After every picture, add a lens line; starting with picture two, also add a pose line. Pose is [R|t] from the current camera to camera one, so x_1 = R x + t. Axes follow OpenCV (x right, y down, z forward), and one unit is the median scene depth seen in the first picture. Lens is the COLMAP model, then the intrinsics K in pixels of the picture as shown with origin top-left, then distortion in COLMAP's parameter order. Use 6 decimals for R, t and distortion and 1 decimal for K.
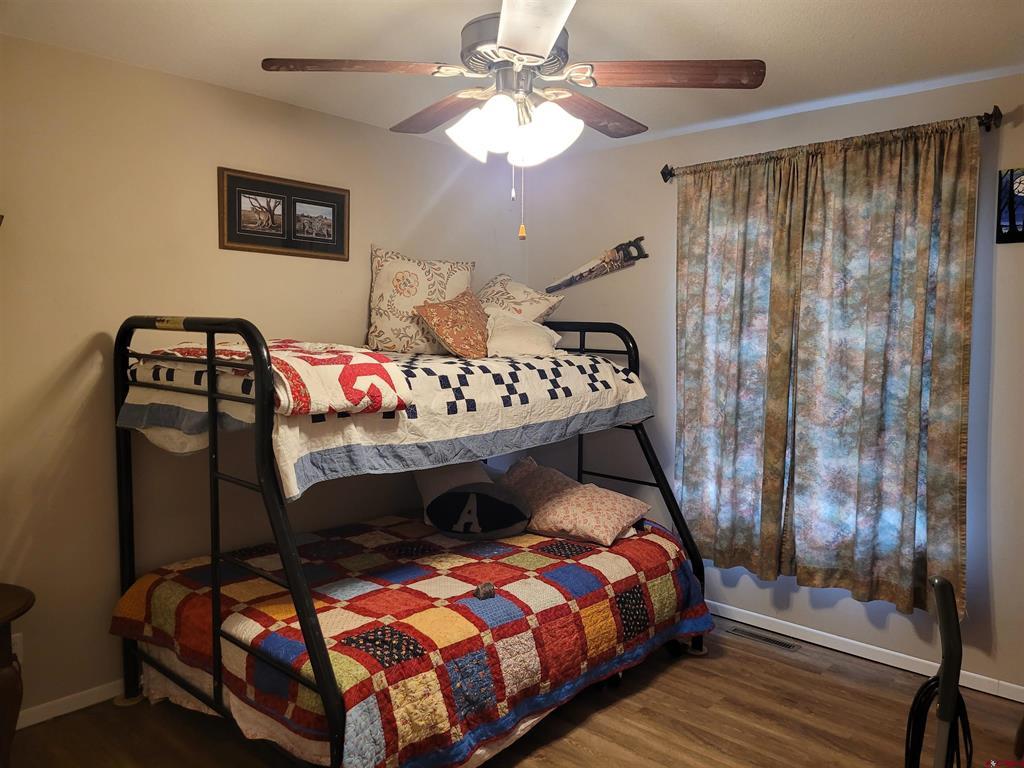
lens RADIAL K [[772.5, 0, 516.8], [0, 772.5, 383.8], [0, 0, 1]] dist [0.065917, -0.054021]
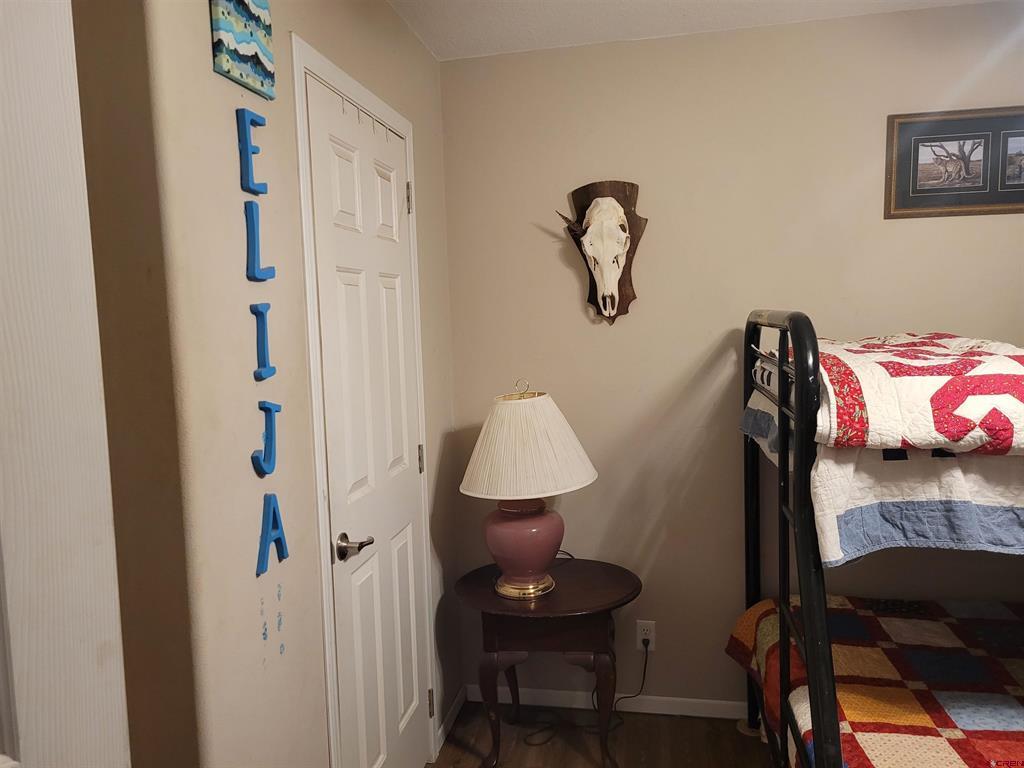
lens RADIAL K [[772.5, 0, 510.8], [0, 772.5, 385.0], [0, 0, 1]] dist [0.065917, -0.054021]
pose [[0.523259, 0.048830, -0.850774, 0.139502], [-0.029550, 0.998796, 0.039152, -0.031104], [0.851661, 0.004654, 0.524072, 0.329464]]
